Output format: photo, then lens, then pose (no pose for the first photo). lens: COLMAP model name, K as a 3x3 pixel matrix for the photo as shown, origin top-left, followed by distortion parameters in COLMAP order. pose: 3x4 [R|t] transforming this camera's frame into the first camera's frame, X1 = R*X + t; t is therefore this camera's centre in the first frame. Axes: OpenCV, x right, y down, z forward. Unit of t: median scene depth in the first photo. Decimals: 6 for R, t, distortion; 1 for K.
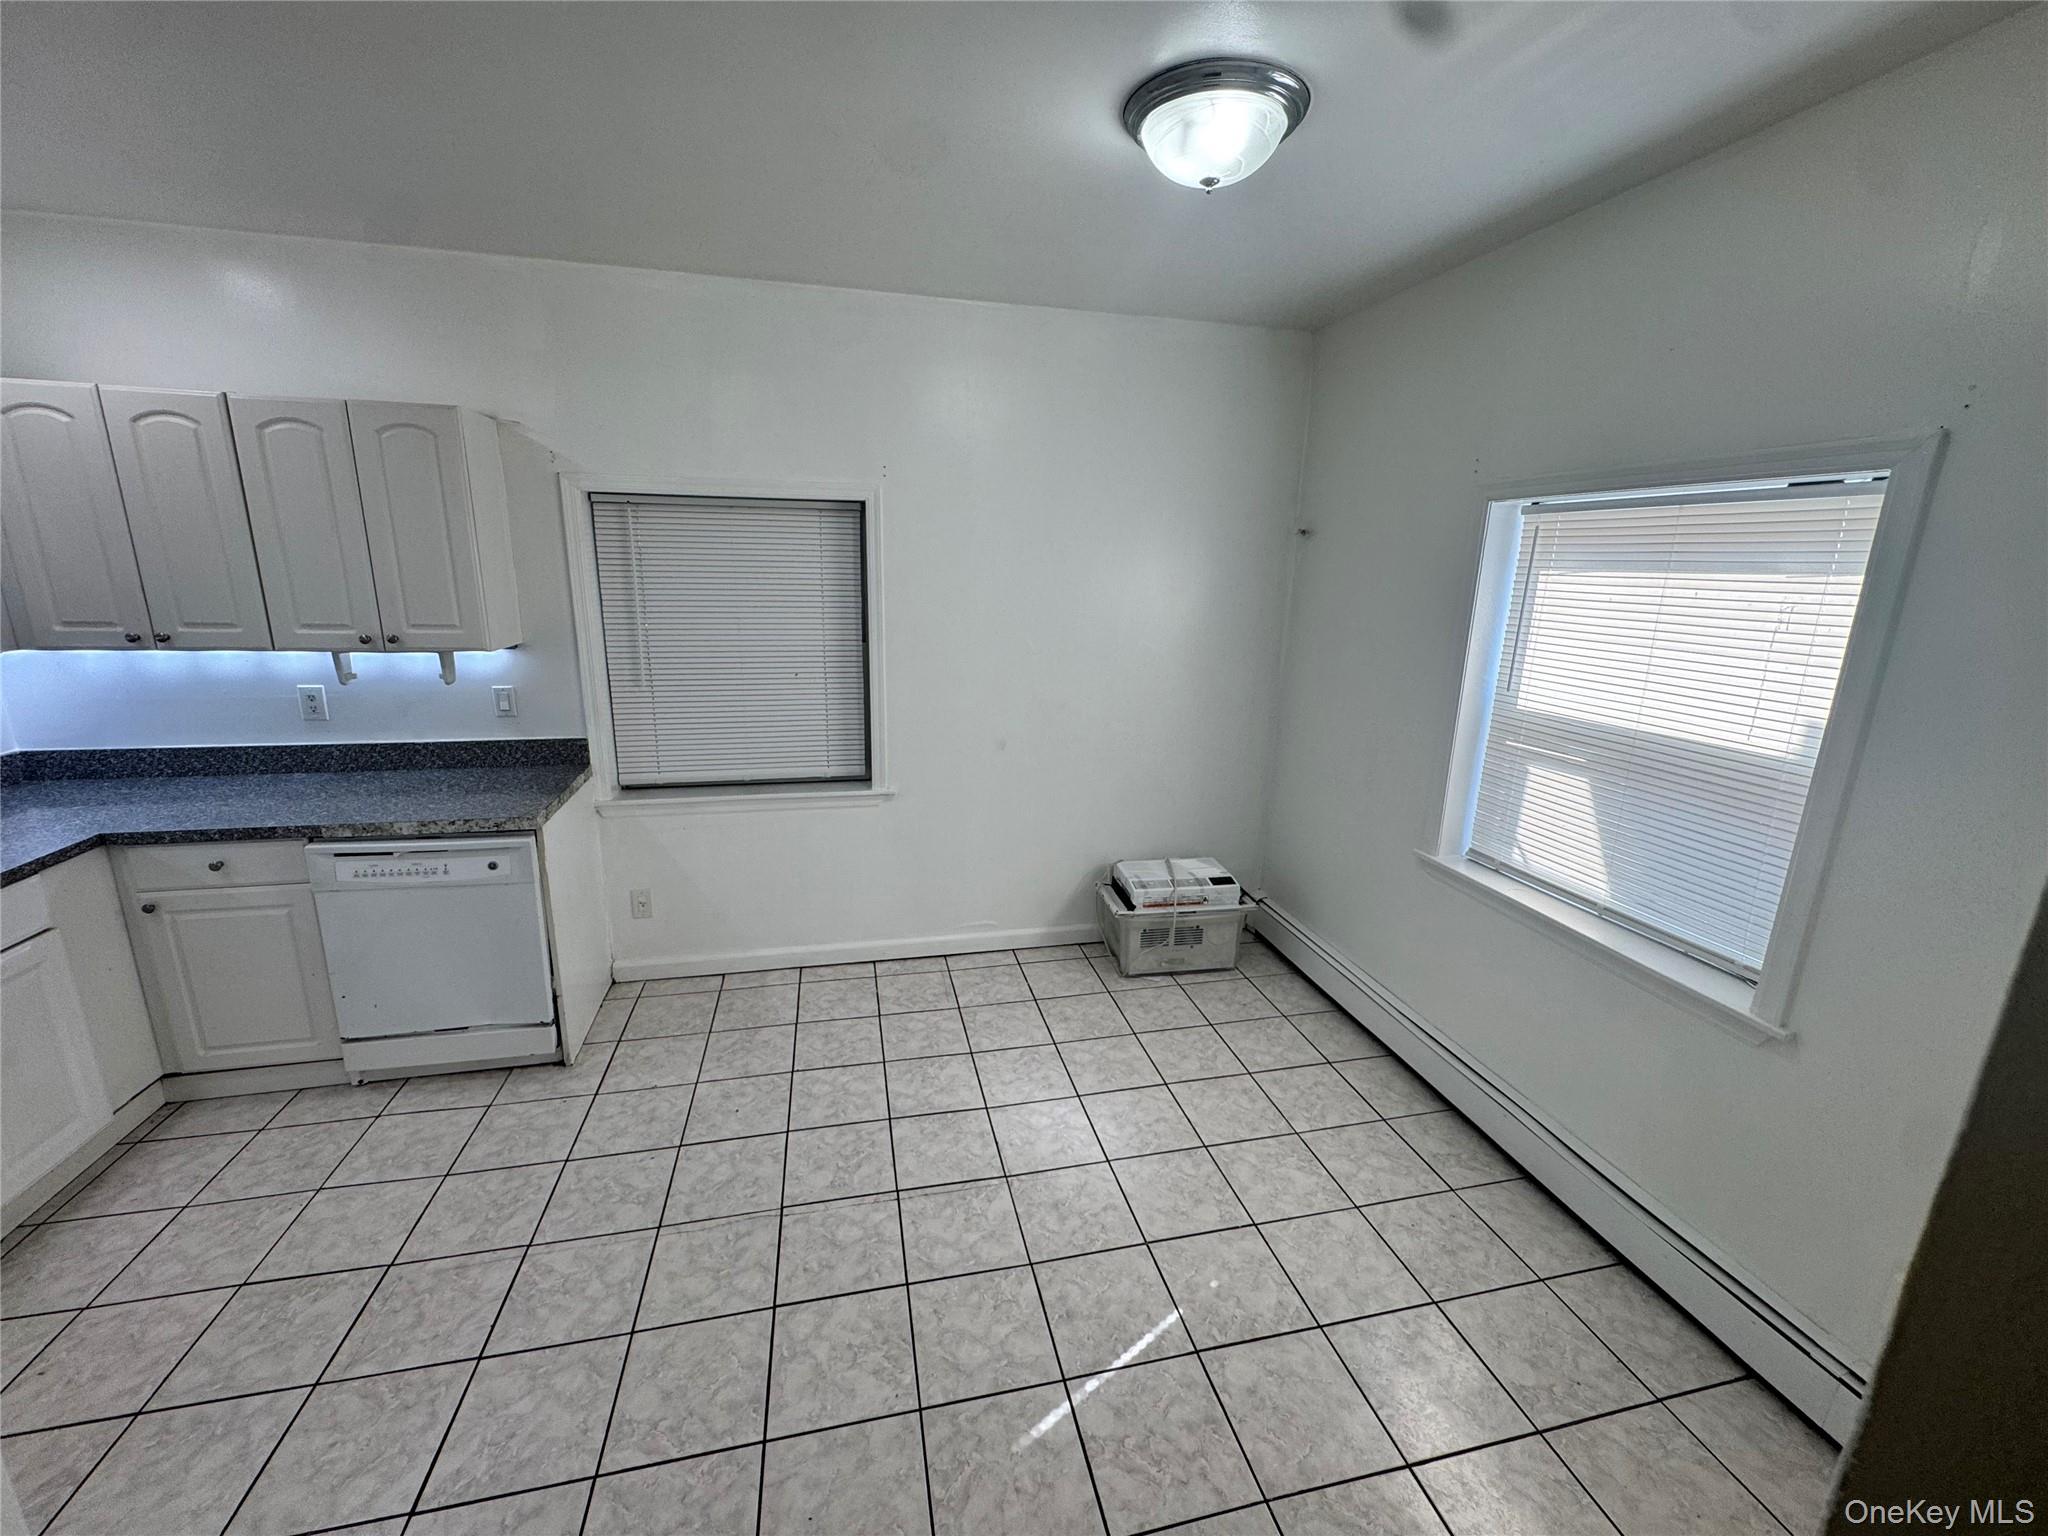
lens RADIAL K [[819.5, 0, 1020.7], [0, 819.5, 765.5], [0, 0, 1]] dist [0.000955, 0.000025]
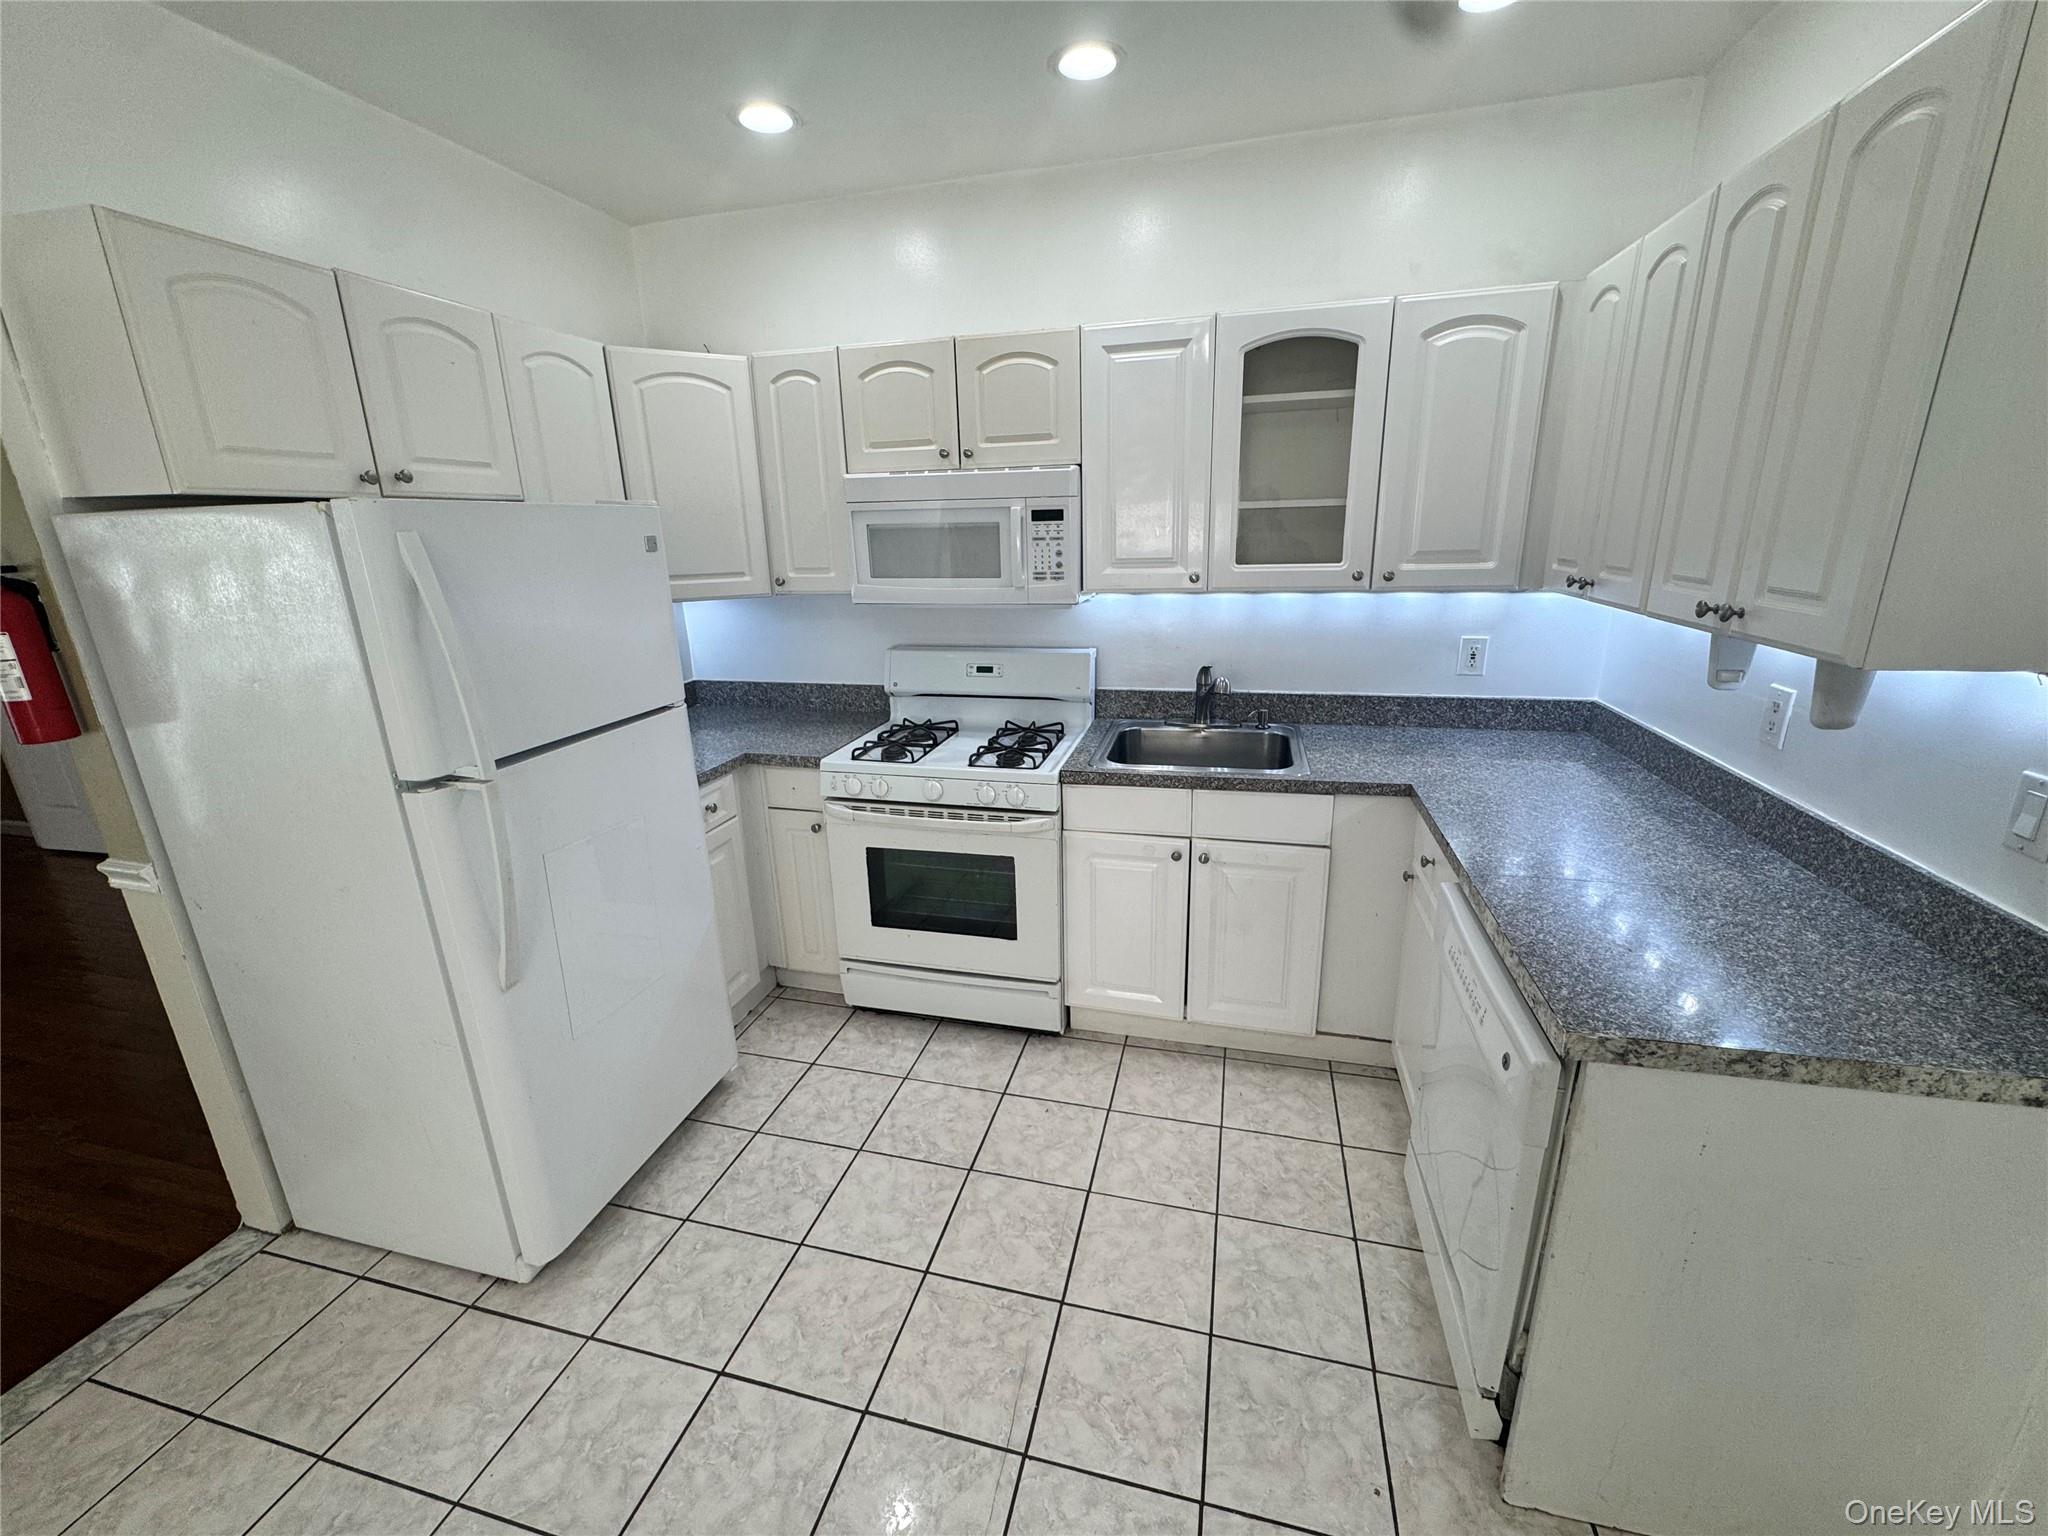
lens RADIAL K [[819.5, 0, 1025.4], [0, 819.5, 765.6], [0, 0, 1]] dist [0.000955, 0.000025]
pose [[-0.458191, 0.239033, -0.856110, -0.130447], [-0.201963, 0.909972, 0.362162, -0.190572], [0.865605, 0.338842, -0.368665, 0.986096]]
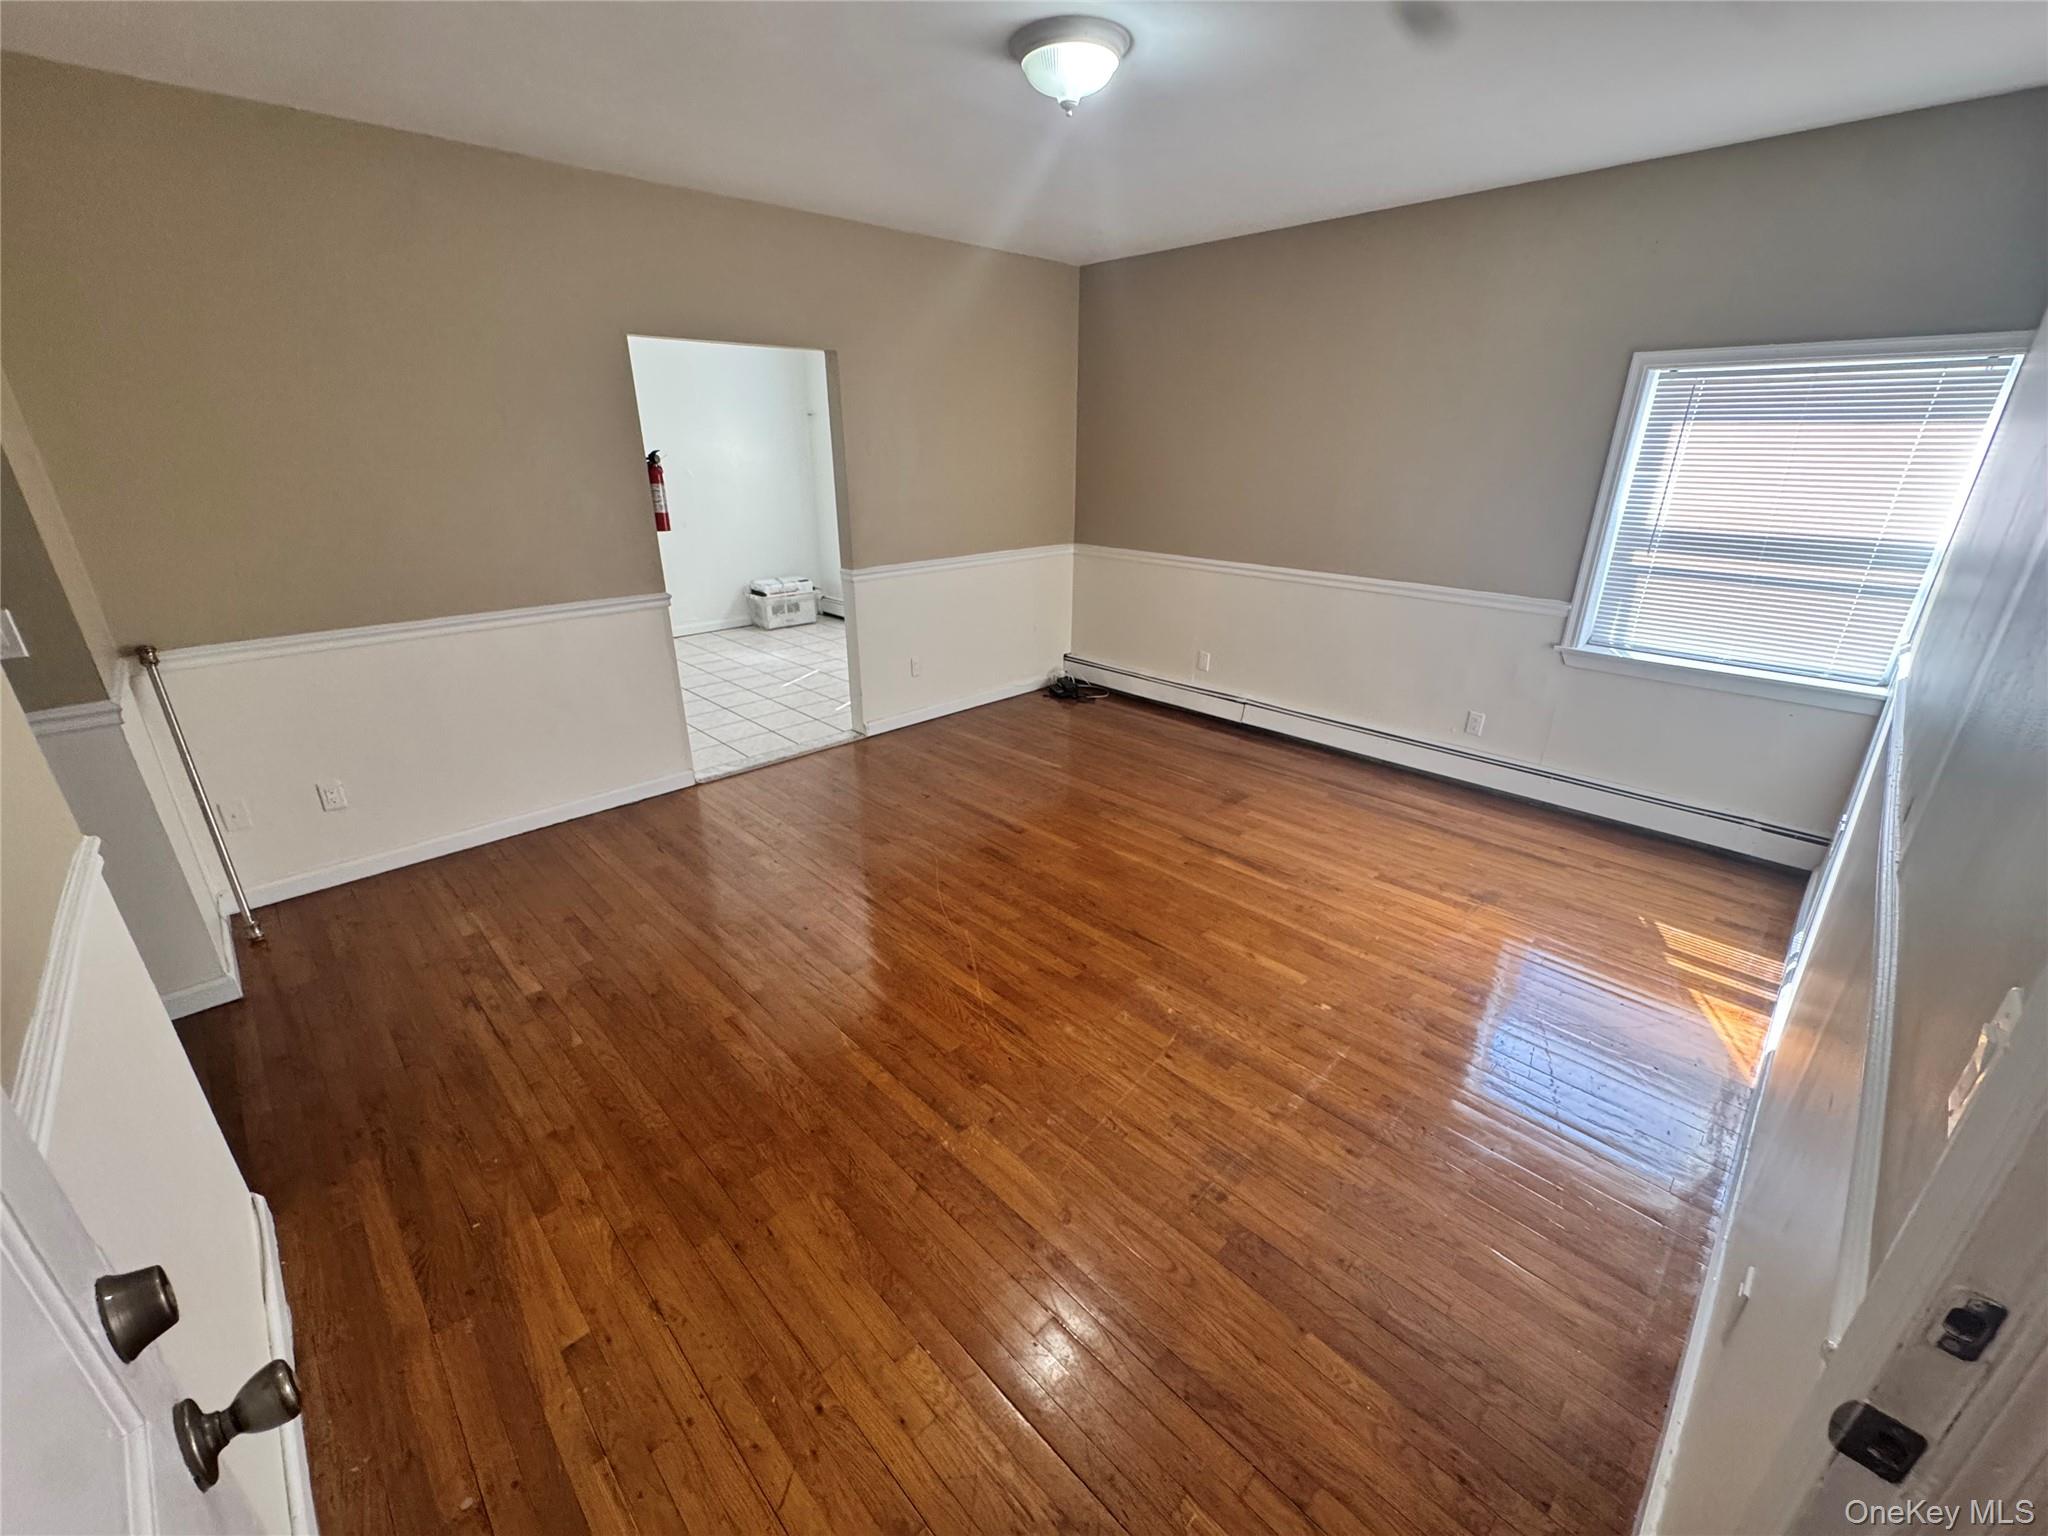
lens RADIAL K [[819.5, 0, 1027.7], [0, 819.5, 767.7], [0, 0, 1]] dist [0.000955, 0.000025]
pose [[0.851996, -0.212533, 0.478470, -0.636307], [0.142142, 0.973471, 0.179301, 0.500865], [-0.503884, -0.084753, 0.859603, -1.971891]]
